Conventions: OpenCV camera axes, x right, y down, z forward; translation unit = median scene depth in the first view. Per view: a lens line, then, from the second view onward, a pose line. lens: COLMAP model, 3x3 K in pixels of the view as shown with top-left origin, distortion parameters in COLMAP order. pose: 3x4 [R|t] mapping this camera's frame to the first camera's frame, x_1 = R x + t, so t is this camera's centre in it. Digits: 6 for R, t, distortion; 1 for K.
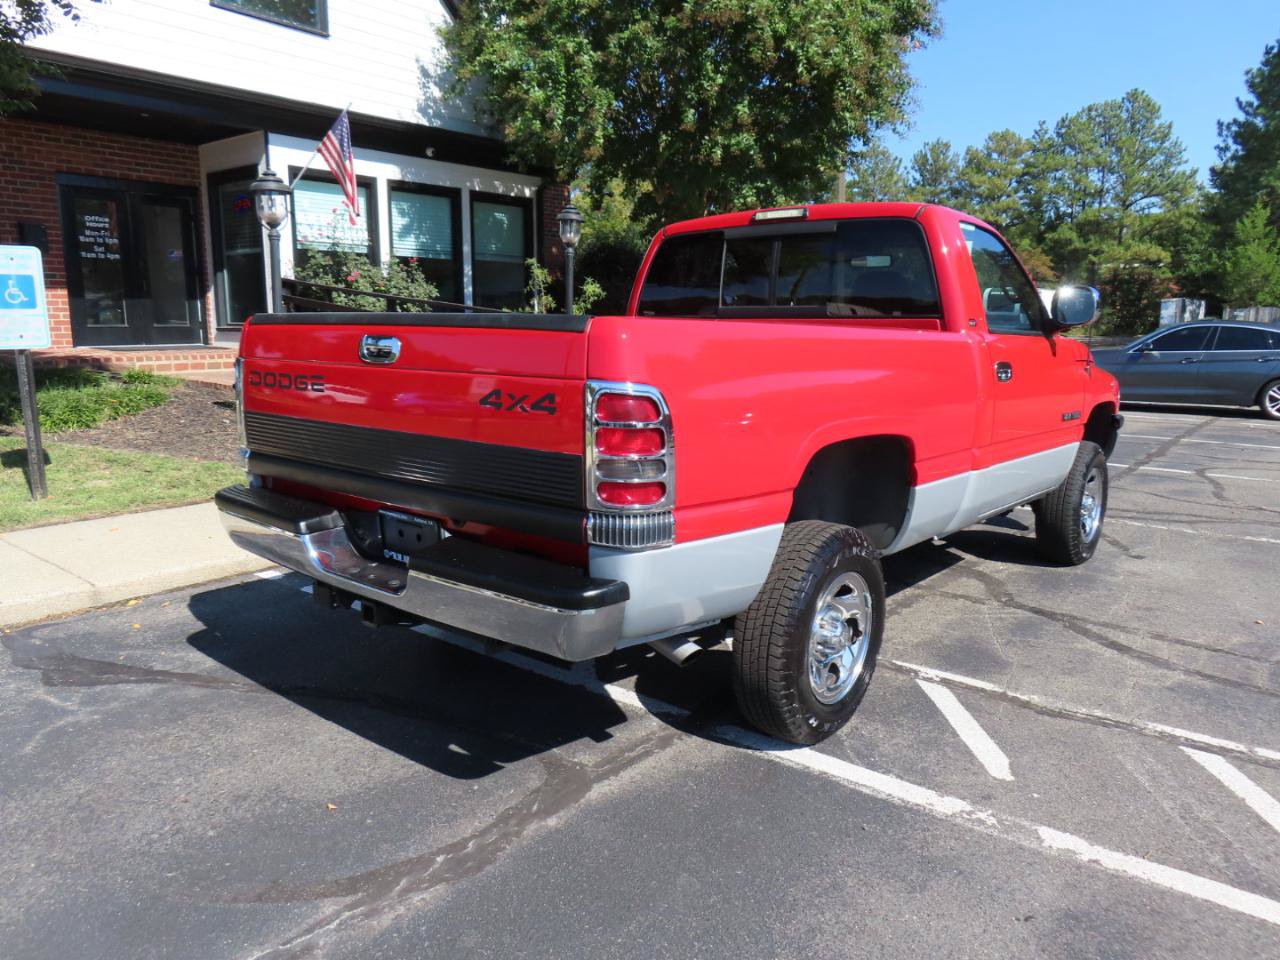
lens RADIAL K [[919.7, 0, 642.1], [0, 919.7, 479.2], [0, 0, 1]] dist [-0.009619, 0.003644]
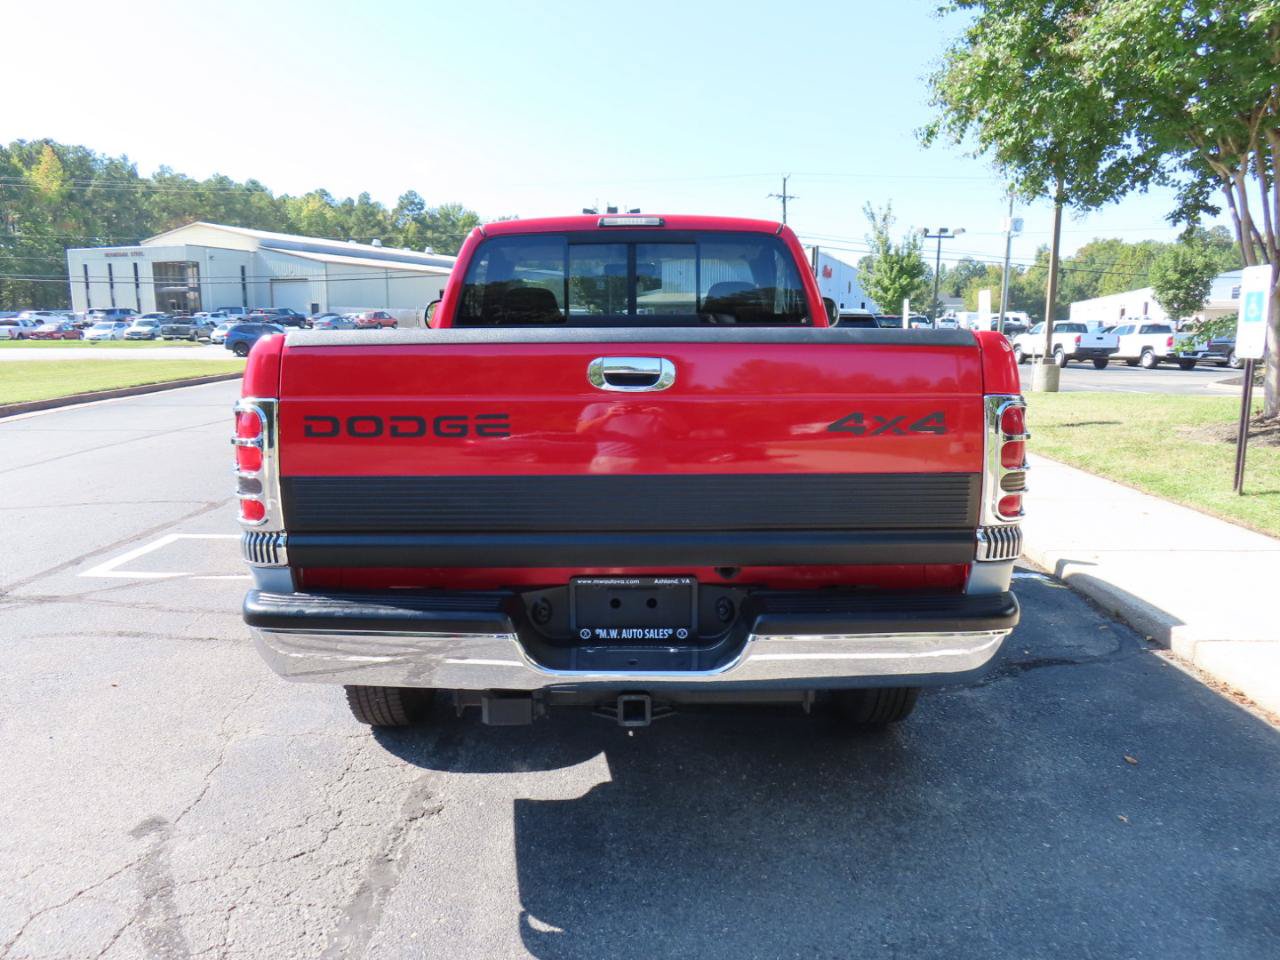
lens RADIAL K [[919.7, 0, 640.6], [0, 919.7, 482.4], [0, 0, 1]] dist [-0.009619, 0.003644]
pose [[-0.793808, 0.095451, -0.600631, 0.732525], [-0.110256, 0.948655, 0.296475, -0.301595], [0.598091, 0.301567, -0.742526, 1.748821]]
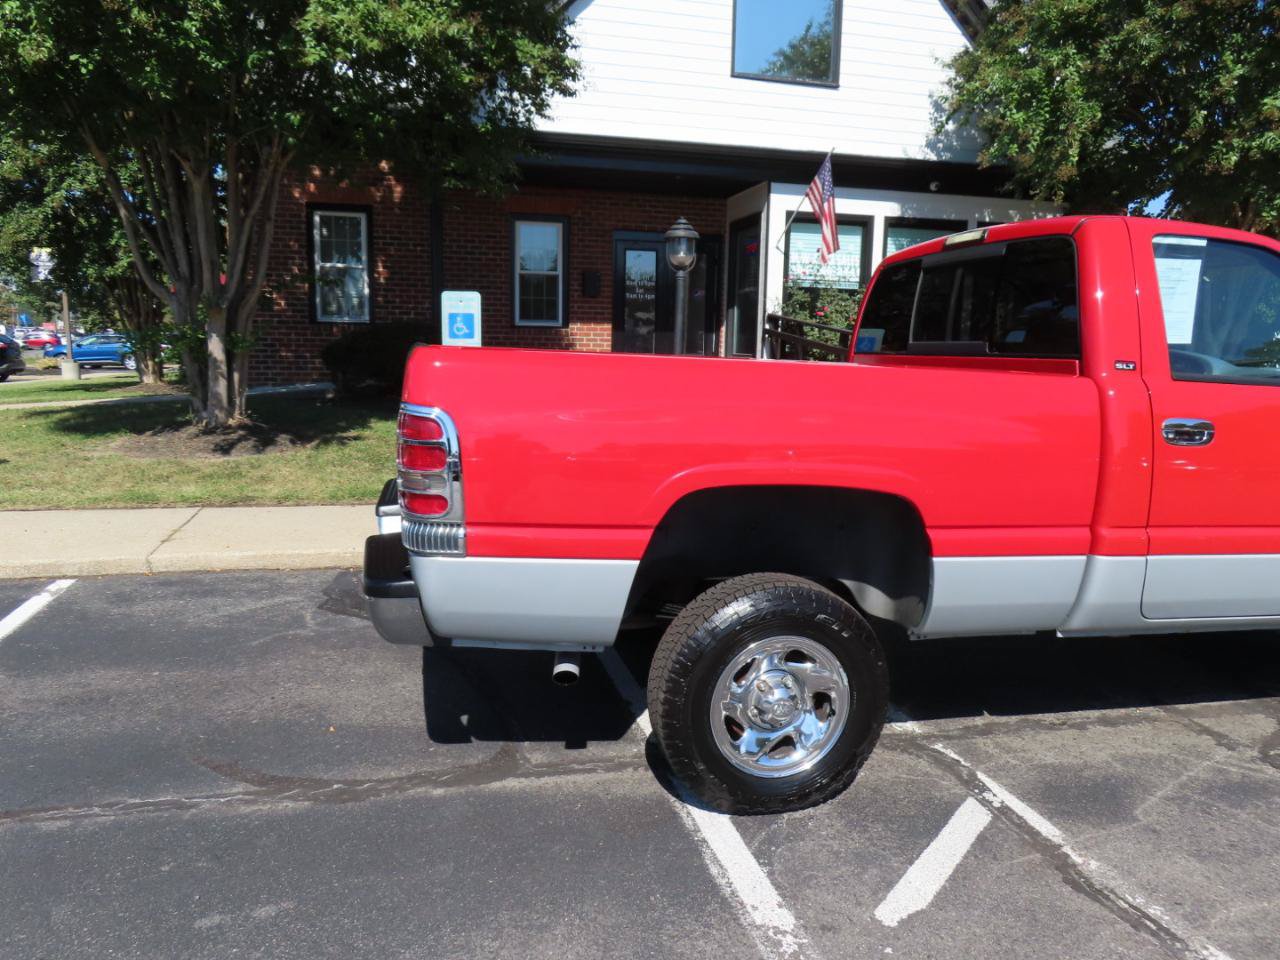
lens RADIAL K [[919.7, 0, 642.8], [0, 919.7, 479.3], [0, 0, 1]] dist [-0.009619, 0.003644]
pose [[0.797035, 0.099022, -0.595761, 0.414710], [-0.120857, 0.992664, 0.003304, -0.023674], [0.591717, 0.069369, 0.803155, 0.121496]]
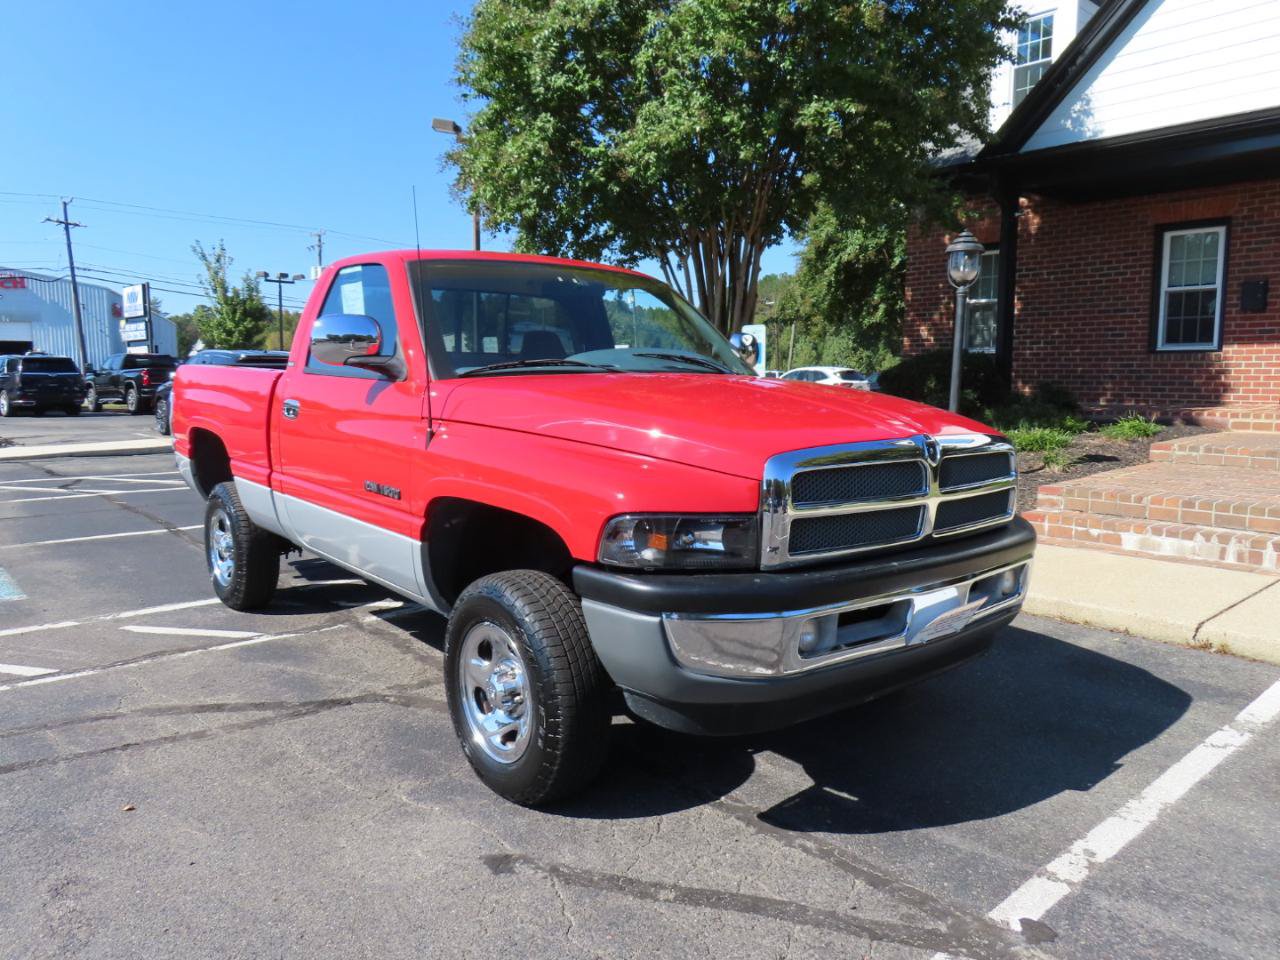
lens RADIAL K [[919.7, 0, 642.6], [0, 919.7, 478.8], [0, 0, 1]] dist [-0.009619, 0.003644]
pose [[-0.178258, 0.107086, -0.978139, 1.157719], [-0.172949, 0.975175, 0.138280, -0.216157], [0.968665, 0.193818, -0.155312, 1.333789]]
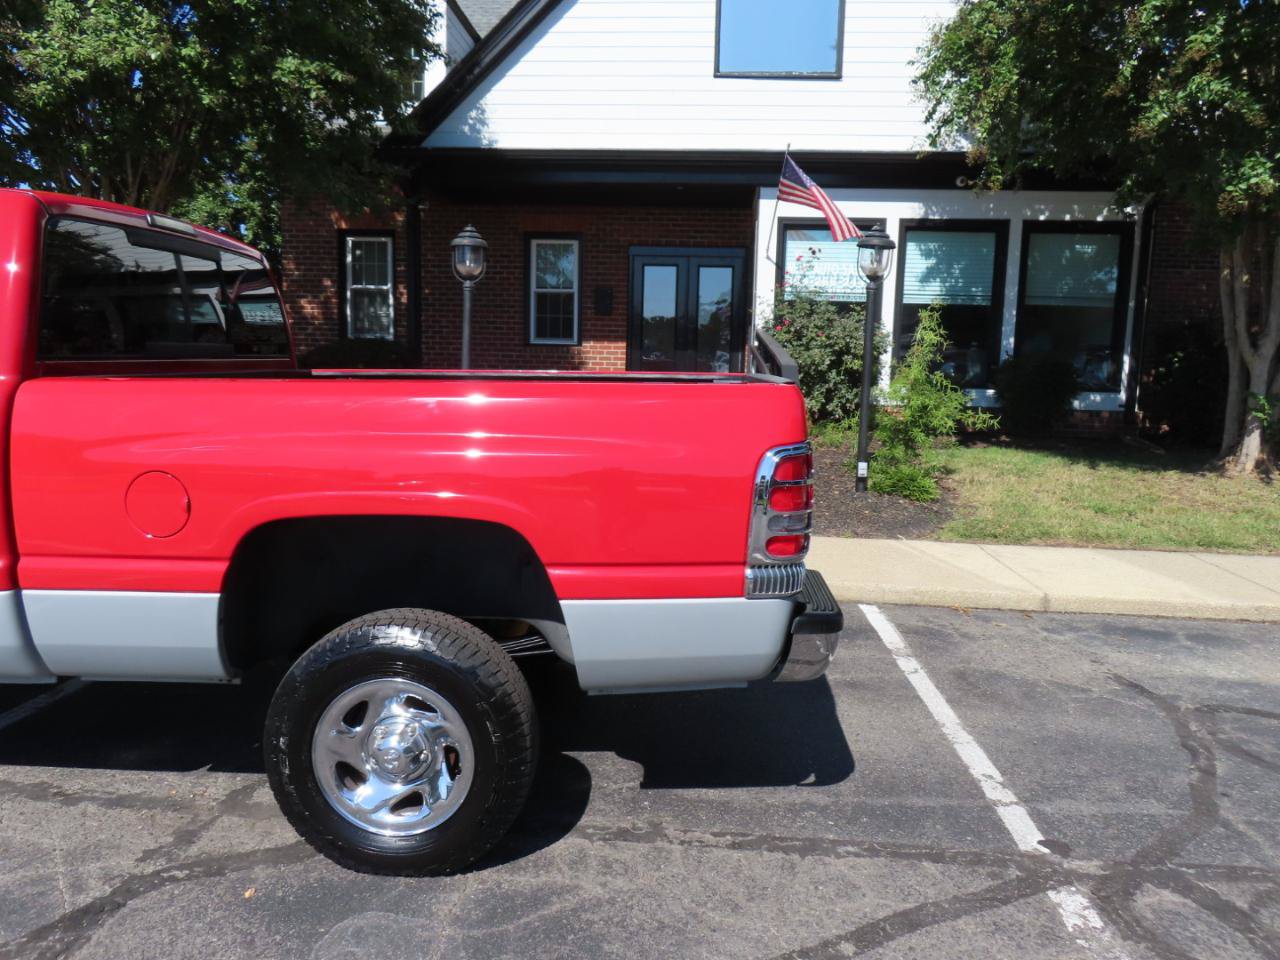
lens RADIAL K [[919.7, 0, 642.8], [0, 919.7, 474.1], [0, 0, 1]] dist [-0.009619, 0.003644]
pose [[0.561931, 0.109886, -0.819853, 0.986745], [-0.166393, 0.985894, 0.018094, -0.159884], [0.810276, 0.126250, 0.572288, 0.903594]]
